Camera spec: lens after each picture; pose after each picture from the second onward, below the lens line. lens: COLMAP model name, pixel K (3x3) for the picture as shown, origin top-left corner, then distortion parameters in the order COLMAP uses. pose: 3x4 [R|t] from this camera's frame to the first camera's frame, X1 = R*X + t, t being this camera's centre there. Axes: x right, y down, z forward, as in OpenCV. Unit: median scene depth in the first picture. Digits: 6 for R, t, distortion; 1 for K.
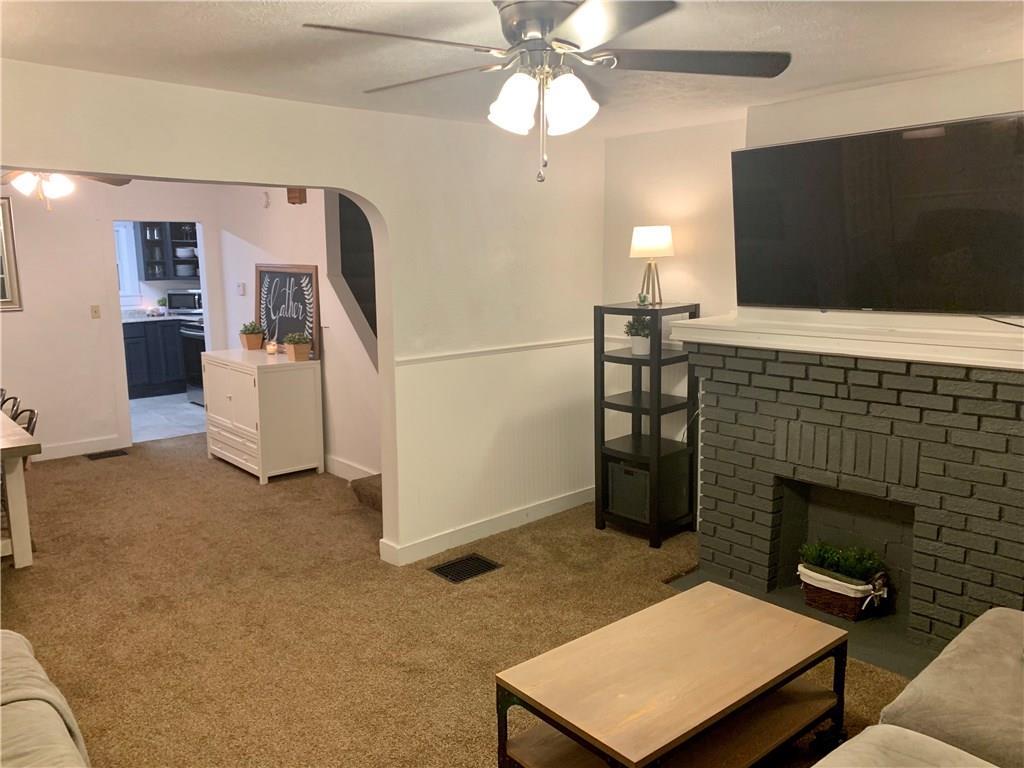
lens RADIAL K [[780.7, 0, 513.1], [0, 780.7, 381.6], [0, 0, 1]] dist [-0.000636, -0.000638]
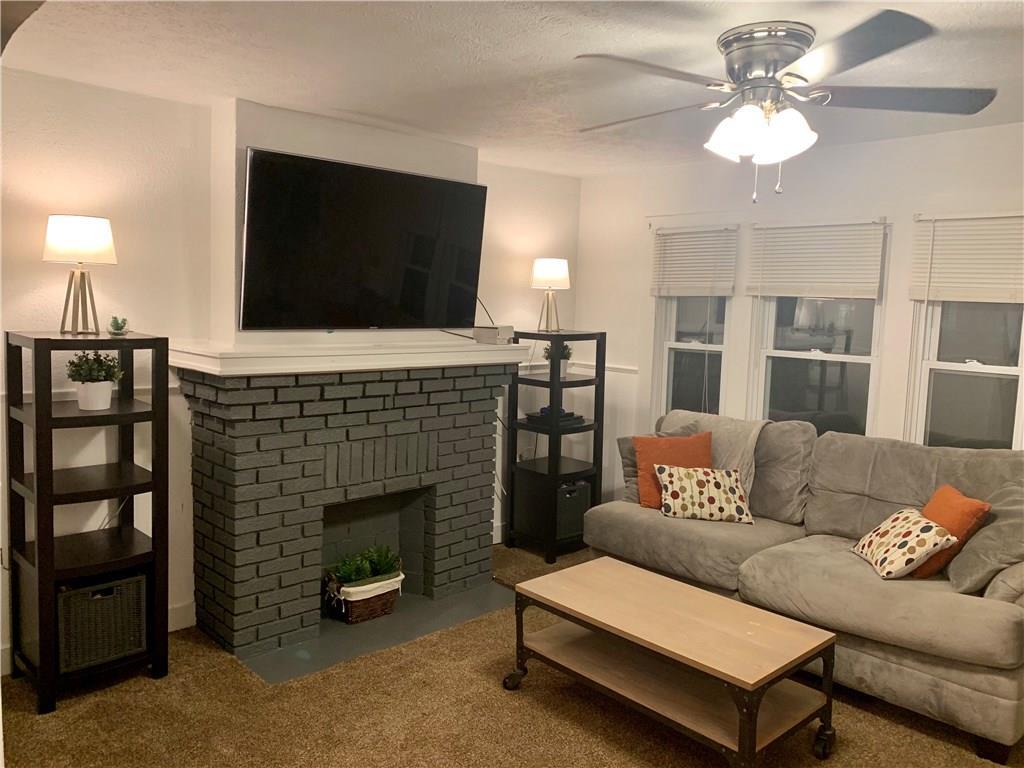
lens RADIAL K [[792.3, 0, 513.2], [0, 792.3, 373.4], [0, 0, 1]] dist [0.264614, -0.561400]
pose [[-0.051740, -0.087593, 0.994812, -0.652945], [0.124186, 0.987850, 0.093439, -0.104396], [-0.990909, 0.128376, -0.040233, 0.818351]]
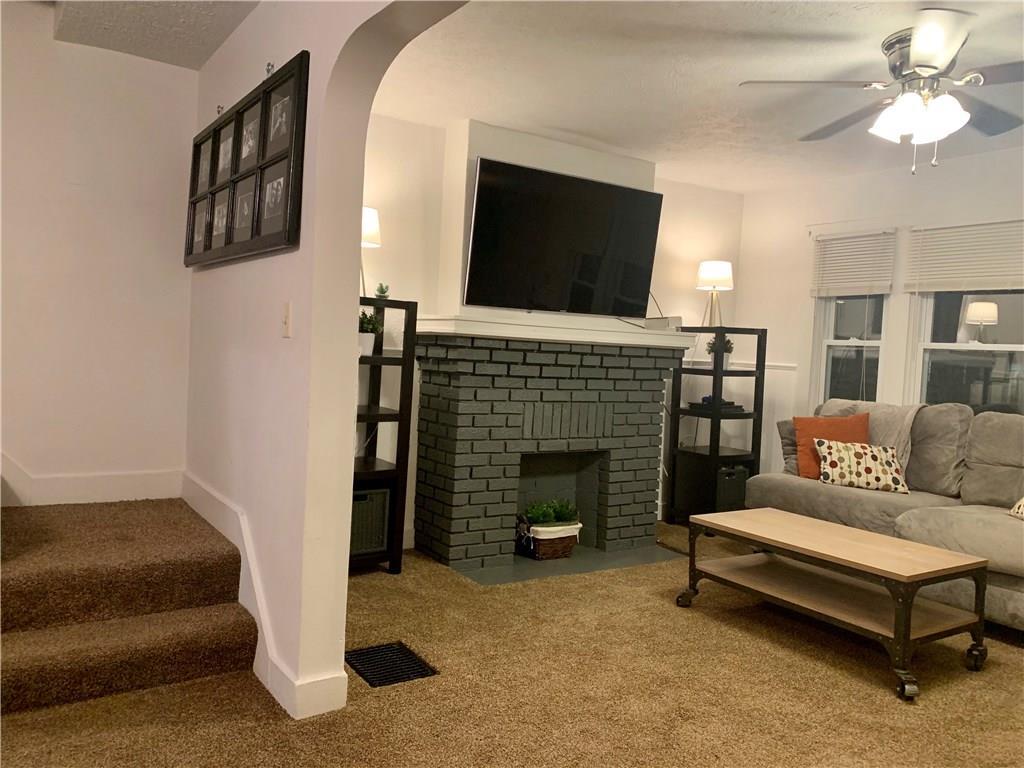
lens RADIAL K [[802.8, 0, 506.9], [0, 802.8, 366.6], [0, 0, 1]] dist [0.051179, 0.000588]
pose [[0.121085, -0.014404, 0.992538, -0.843786], [0.097394, 0.995243, 0.002562, -0.010807], [-0.987853, 0.096357, 0.121912, 0.895513]]
